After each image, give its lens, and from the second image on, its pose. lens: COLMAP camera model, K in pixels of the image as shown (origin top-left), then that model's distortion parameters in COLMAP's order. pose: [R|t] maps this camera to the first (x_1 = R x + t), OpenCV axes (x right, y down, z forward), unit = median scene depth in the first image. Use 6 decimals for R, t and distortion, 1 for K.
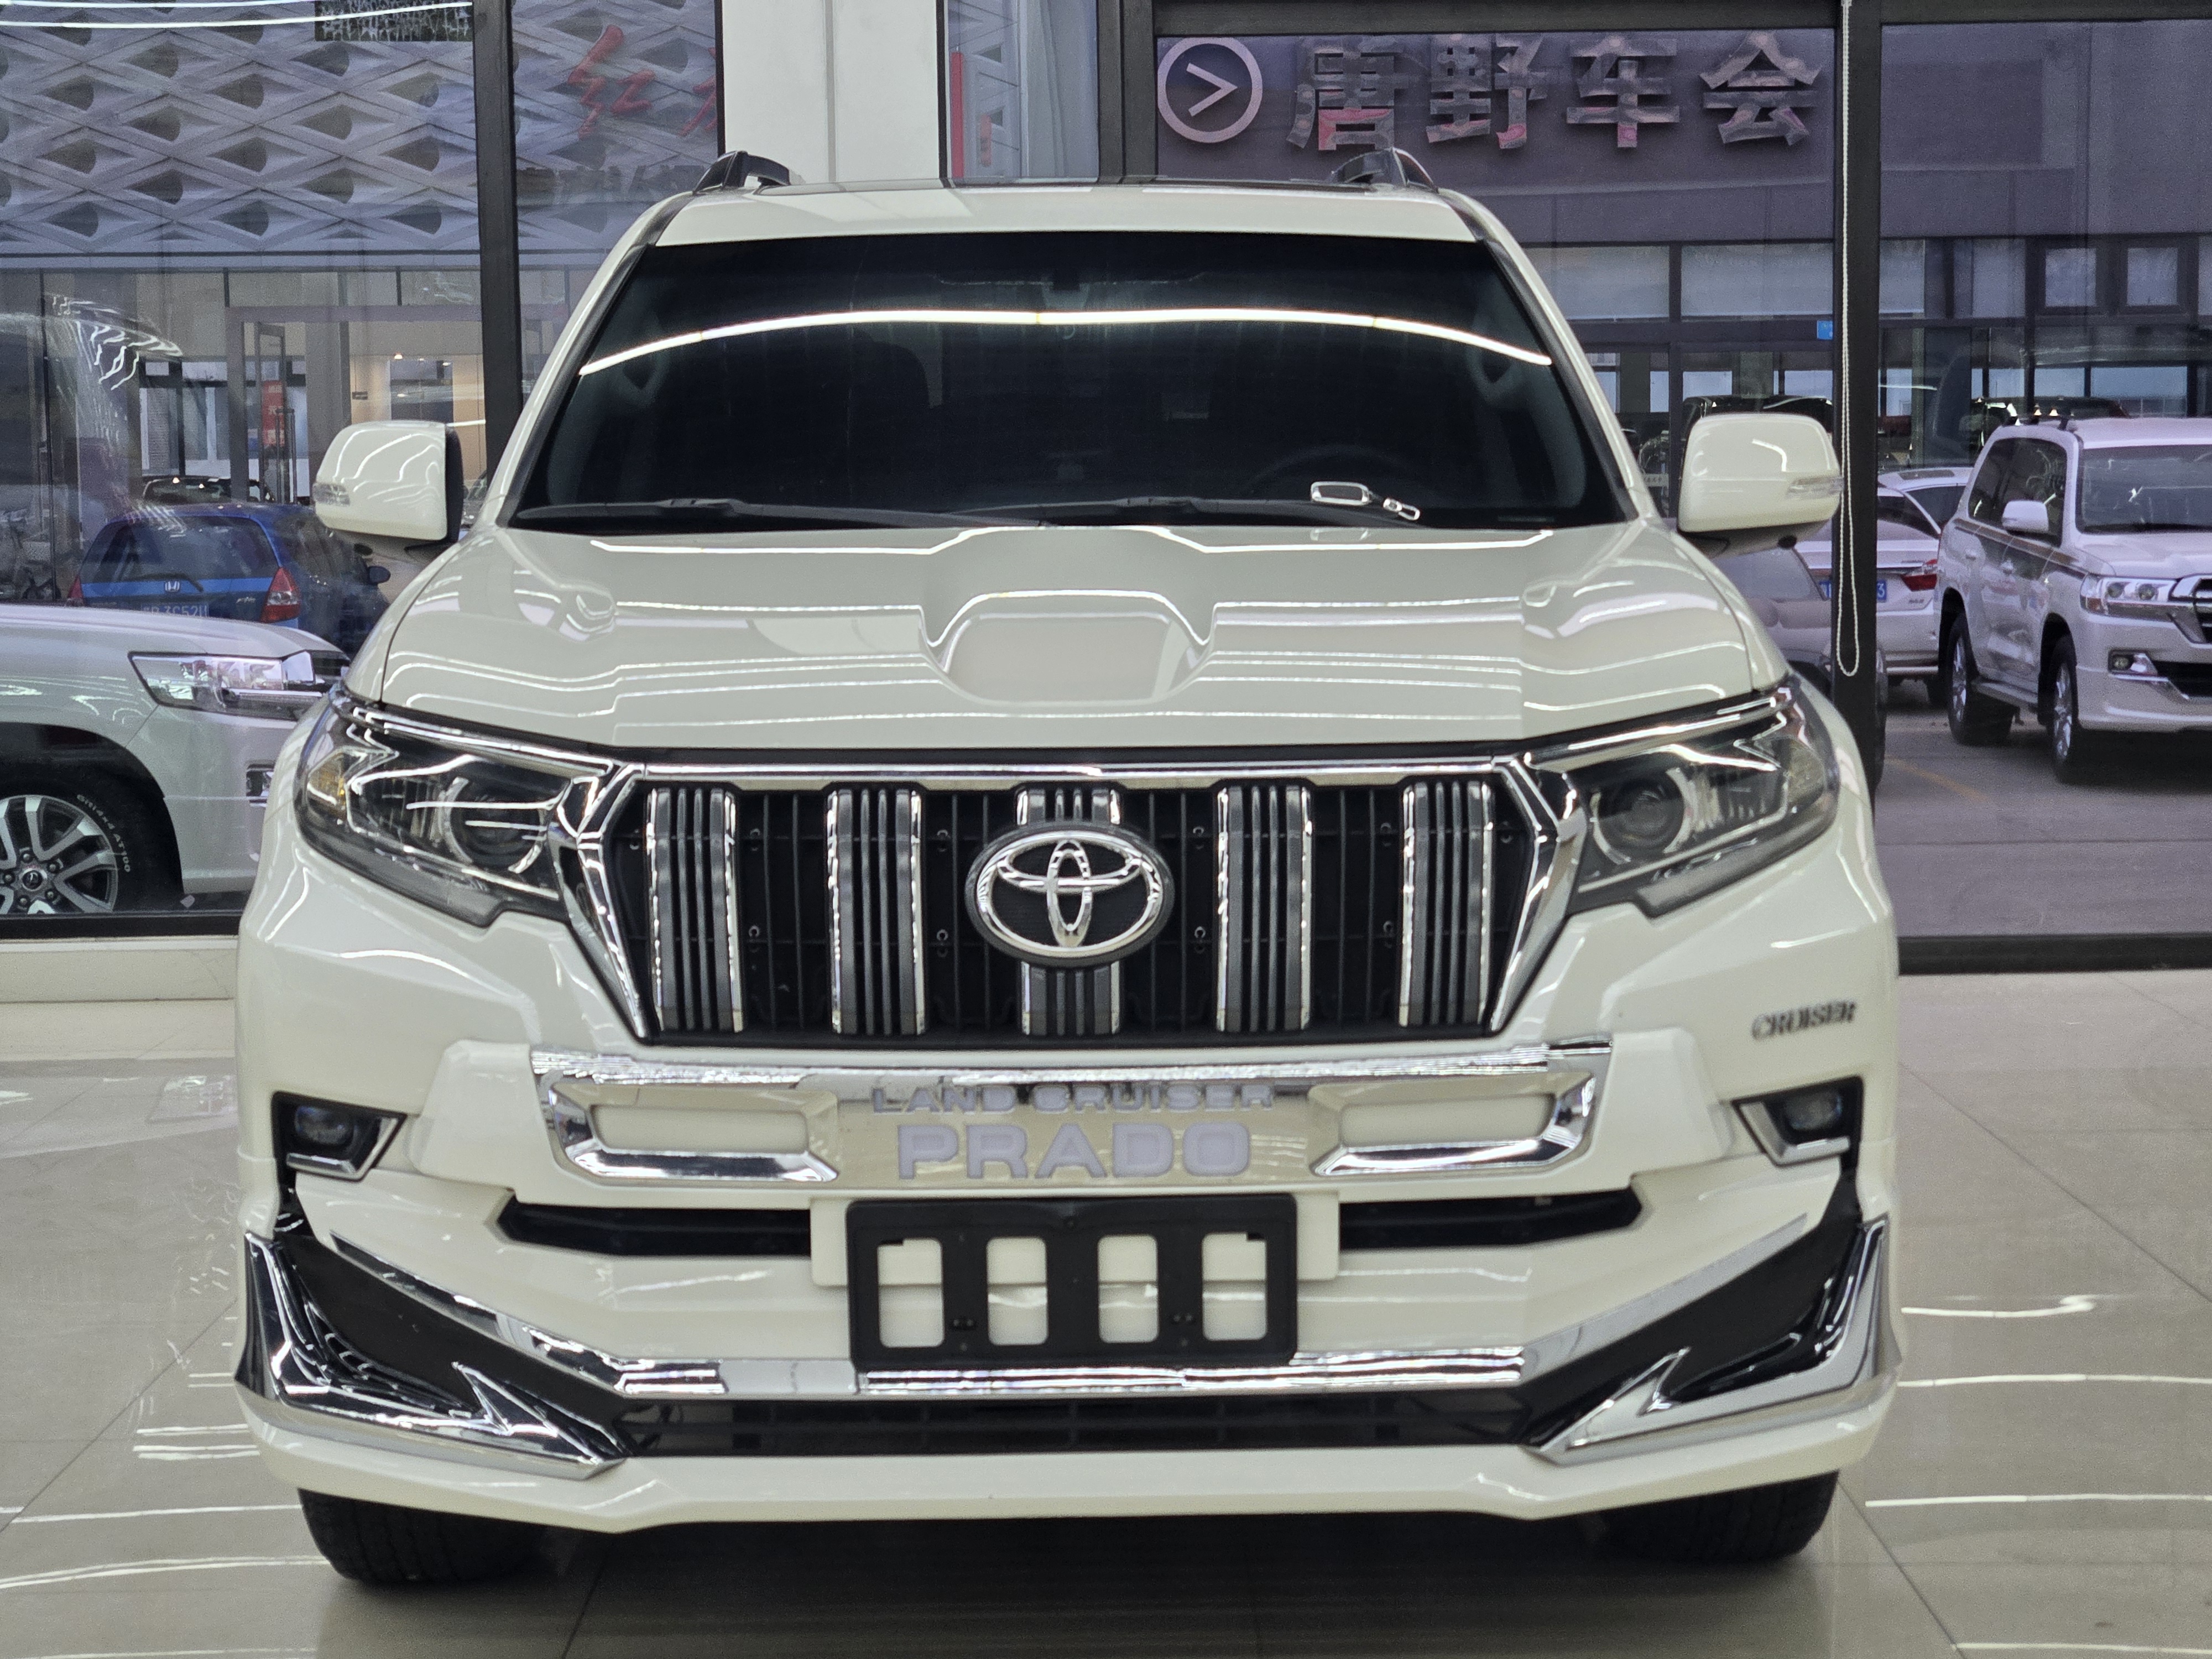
lens RADIAL K [[4475.2, 0, 1104.9], [0, 4475.2, 836.6], [0, 0, 1]] dist [-0.037887, 0.000000]
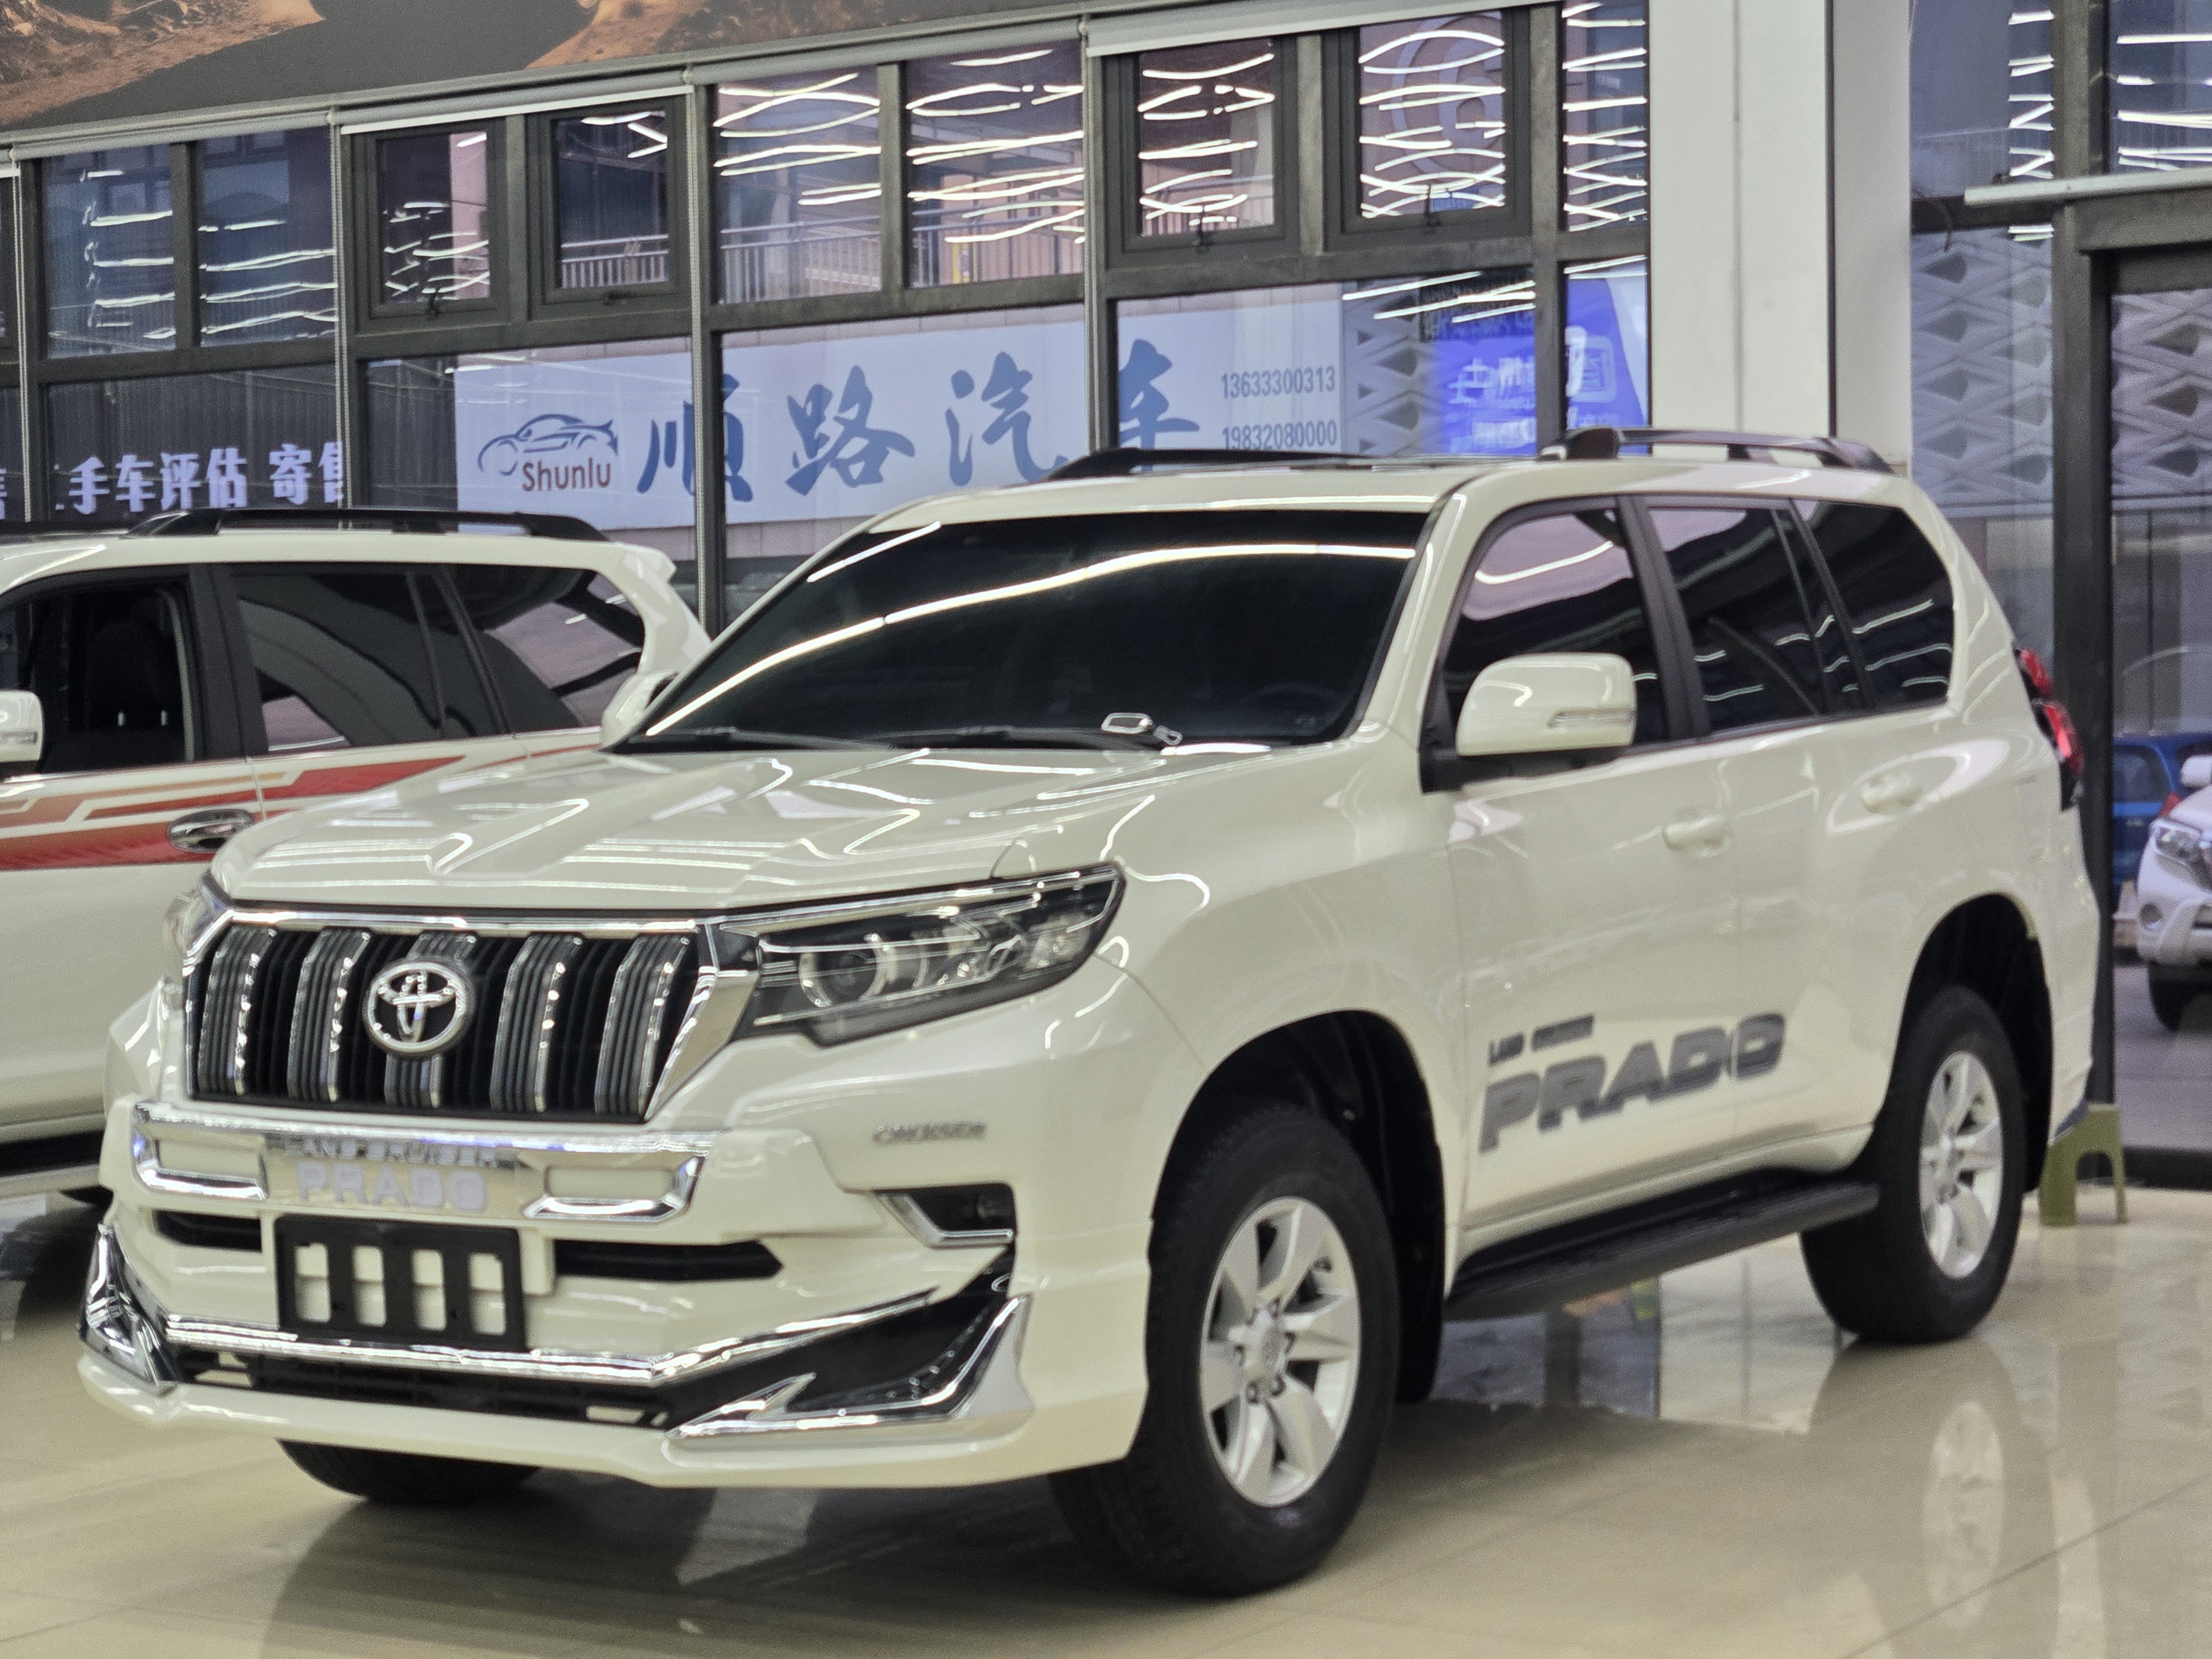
lens RADIAL K [[4475.2, 0, 1112.2], [0, 4475.2, 825.1], [0, 0, 1]] dist [-0.037887, 0.000000]
pose [[0.837693, 0.015152, -0.545931, 0.943528], [-0.044291, 0.998207, -0.040258, 0.002554], [0.544342, 0.057904, 0.836862, -0.062366]]
